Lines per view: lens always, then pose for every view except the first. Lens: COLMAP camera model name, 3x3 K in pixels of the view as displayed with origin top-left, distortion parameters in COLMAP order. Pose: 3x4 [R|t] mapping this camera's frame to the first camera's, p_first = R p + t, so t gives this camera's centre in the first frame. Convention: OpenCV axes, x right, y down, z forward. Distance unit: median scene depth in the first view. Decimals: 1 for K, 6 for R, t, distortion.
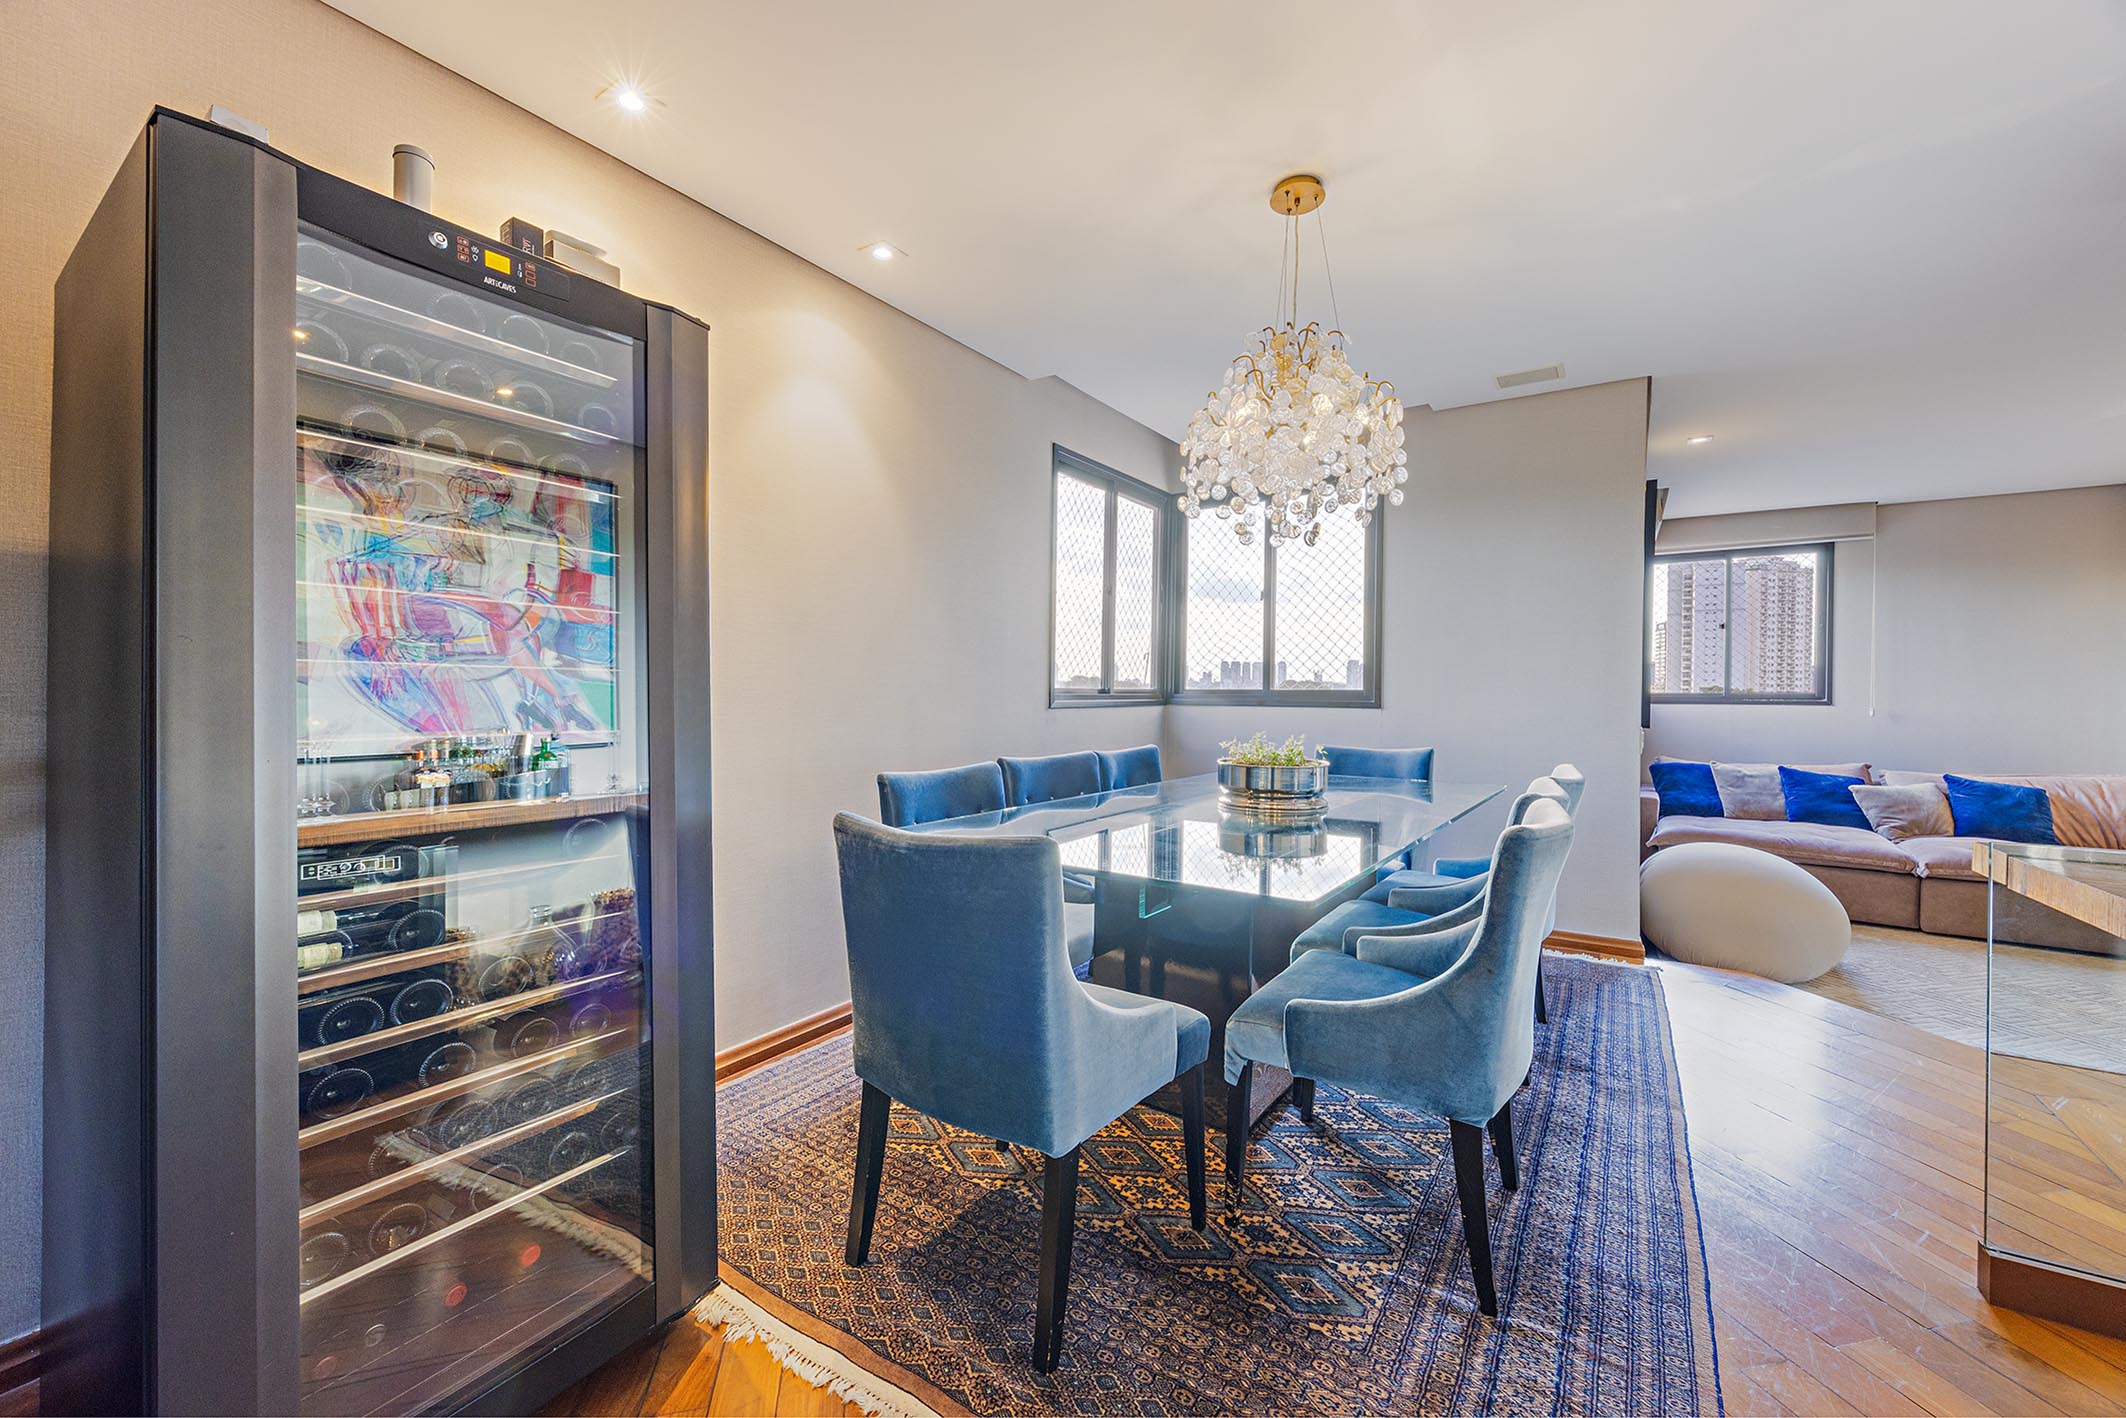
lens RADIAL K [[842.5, 0, 1052.6], [0, 842.5, 682.1], [0, 0, 1]] dist [-0.001380, -0.000234]
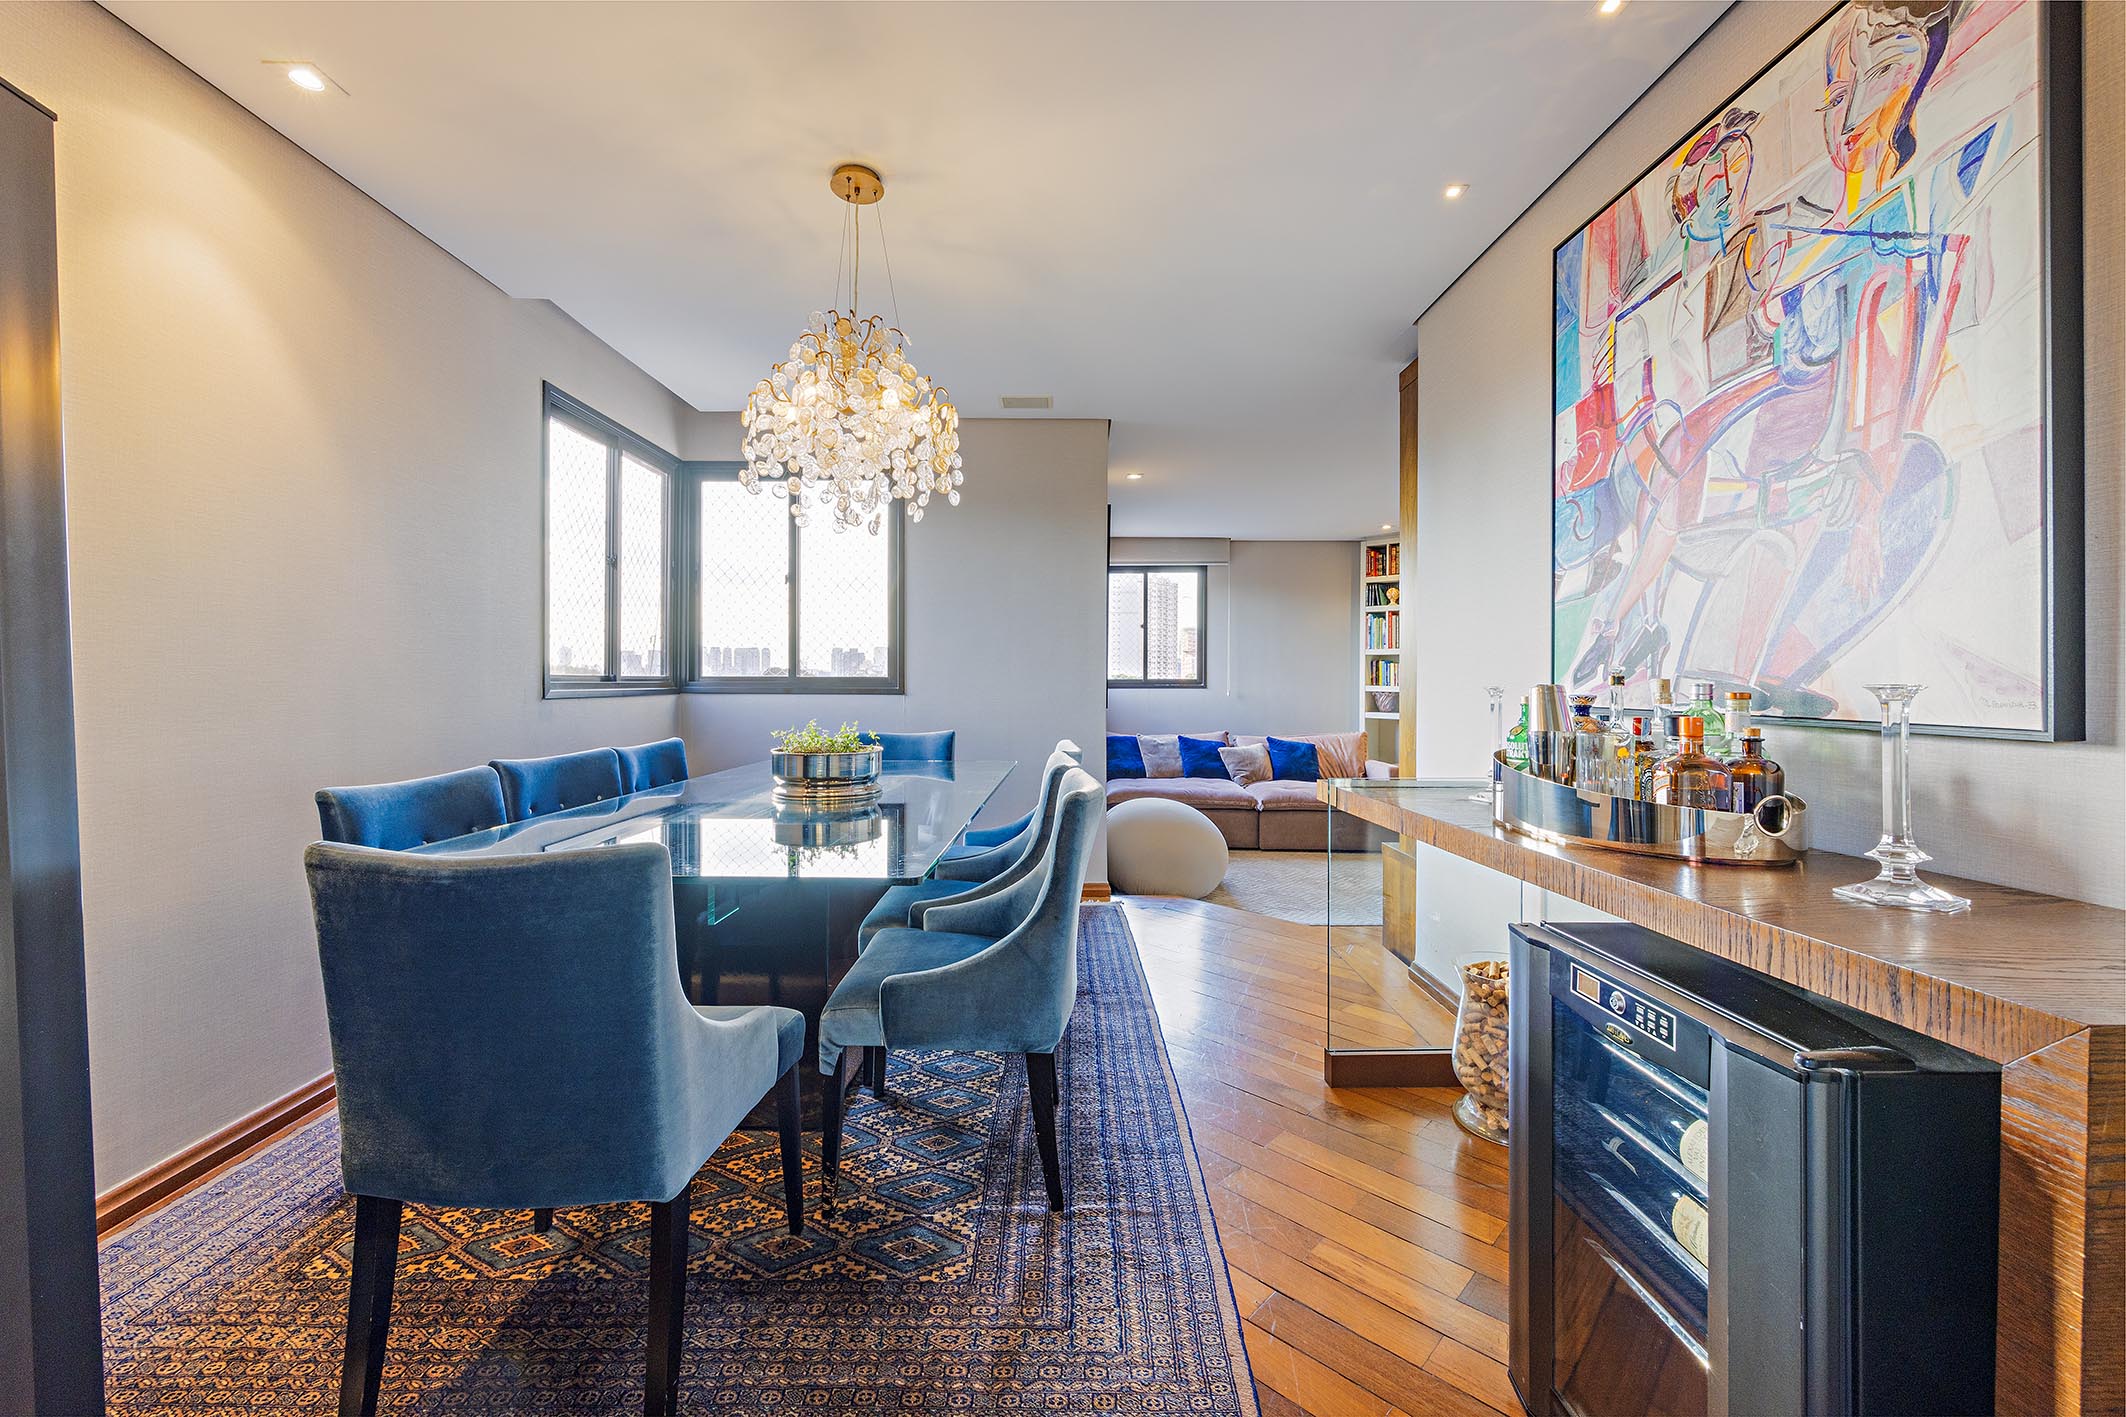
lens RADIAL K [[867.1, 0, 1062.0], [0, 867.1, 673.8], [0, 0, 1]] dist [-0.000037, -0.000167]
pose [[0.822256, 0.001142, 0.569117, -0.106755], [-0.003614, 0.999988, 0.003215, 0.001837], [-0.569106, -0.004701, 0.822251, 0.007024]]
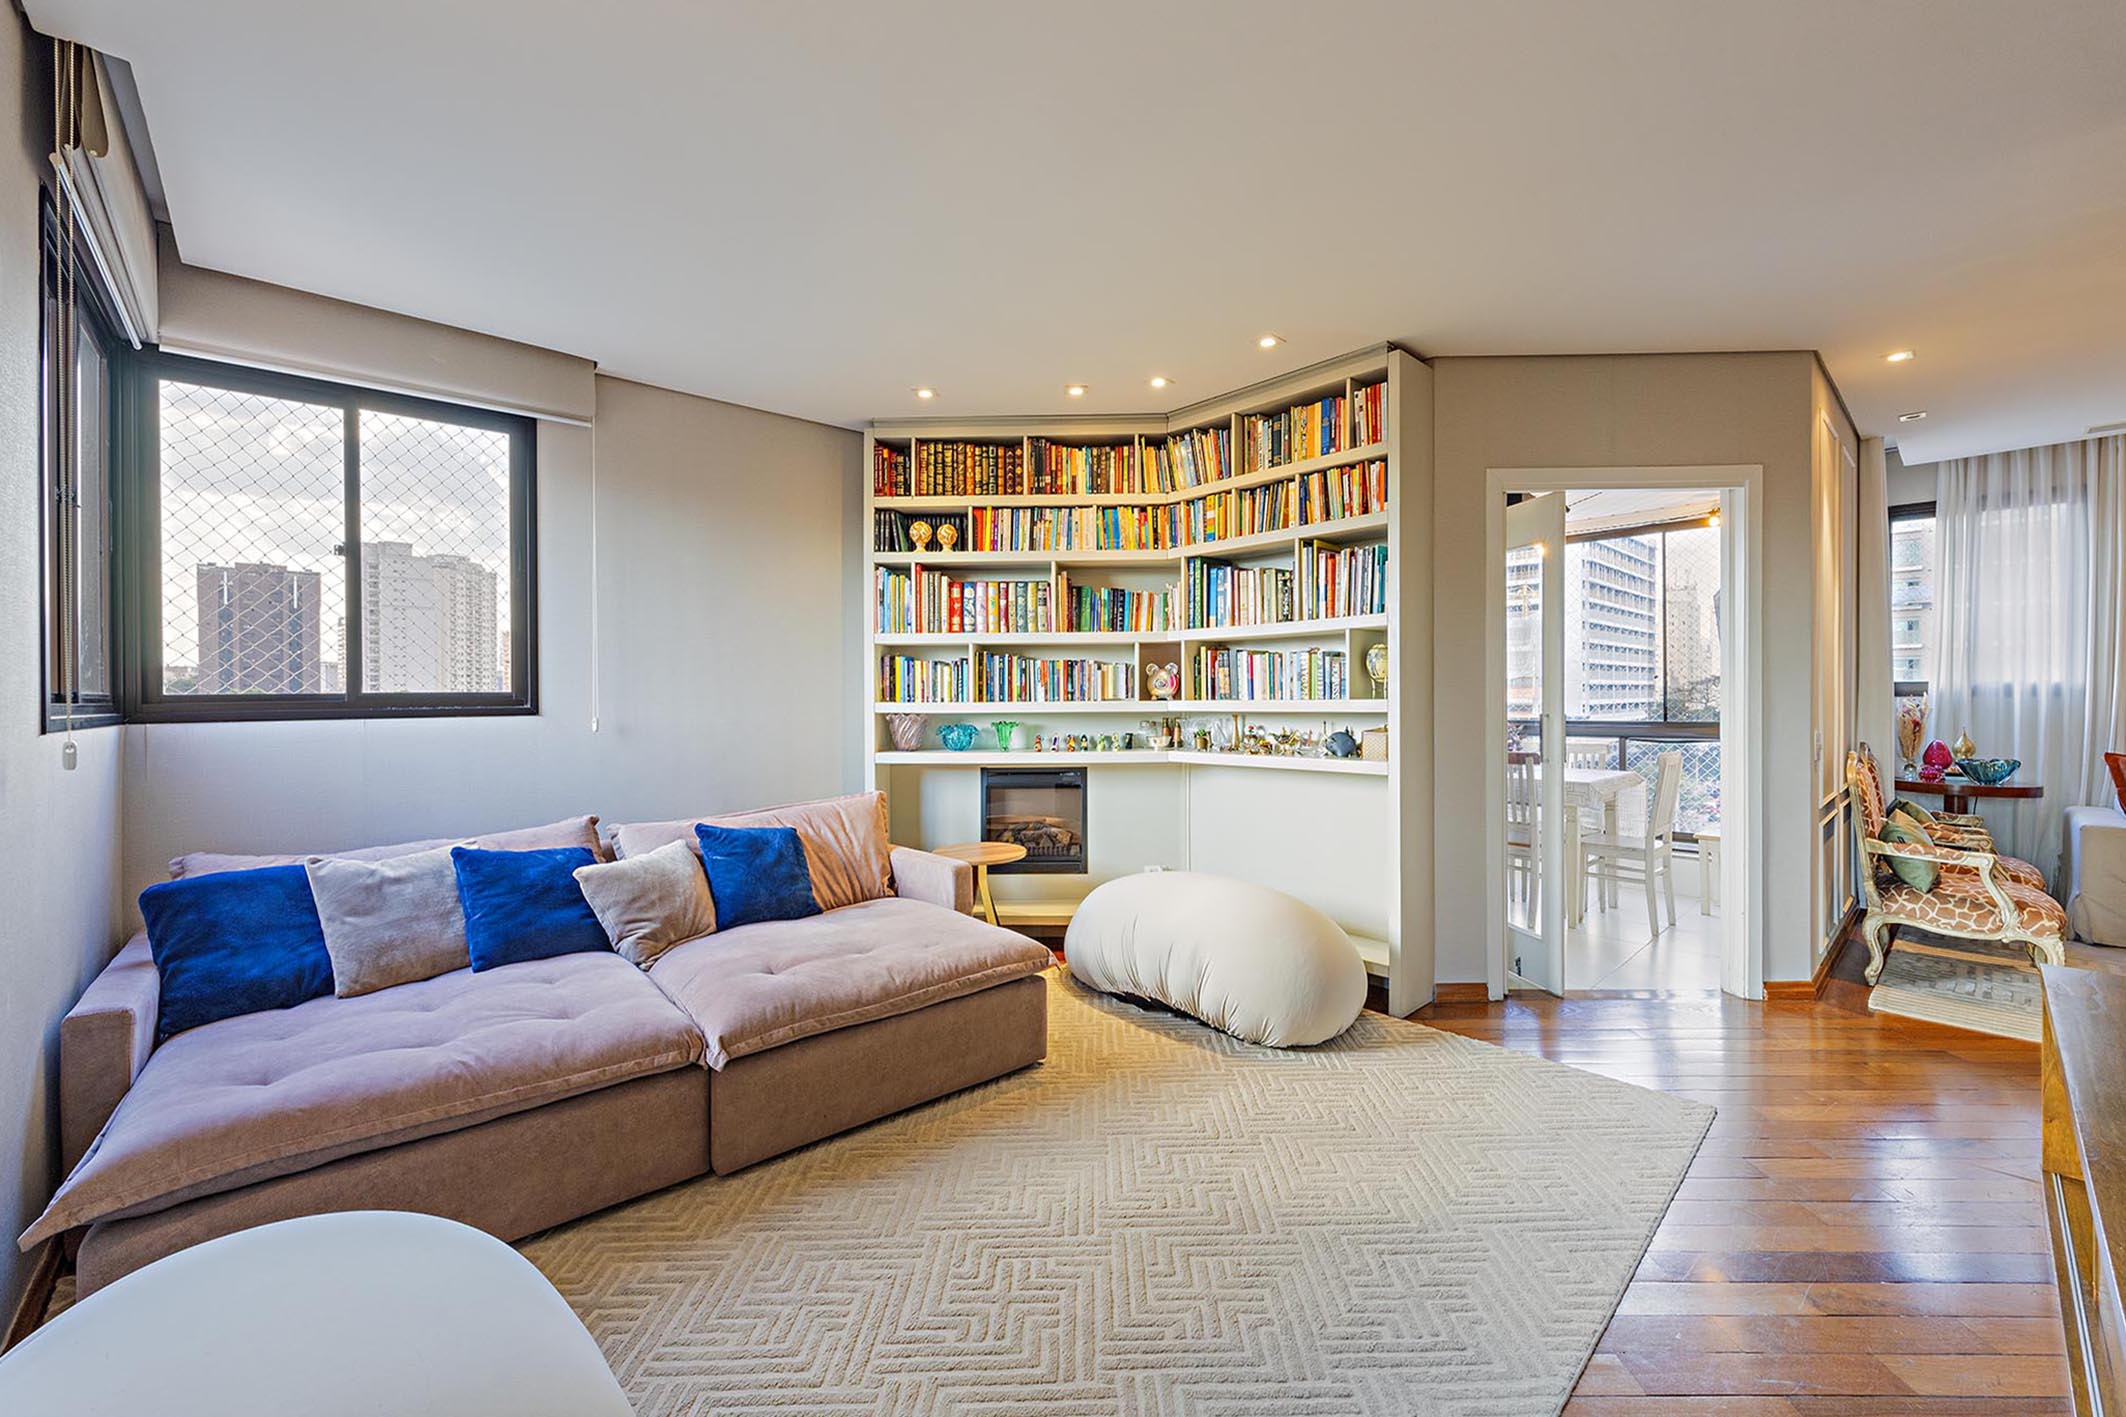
lens RADIAL K [[971.2, 0, 1063.0], [0, 971.2, 708.5], [0, 0, 1]] dist [0.000010, -0.000230]
pose [[0.300033, -0.023189, 0.953647, 1.049314], [-0.003162, 0.999675, 0.025303, 0.015508], [-0.953924, -0.010607, 0.299862, 1.196264]]
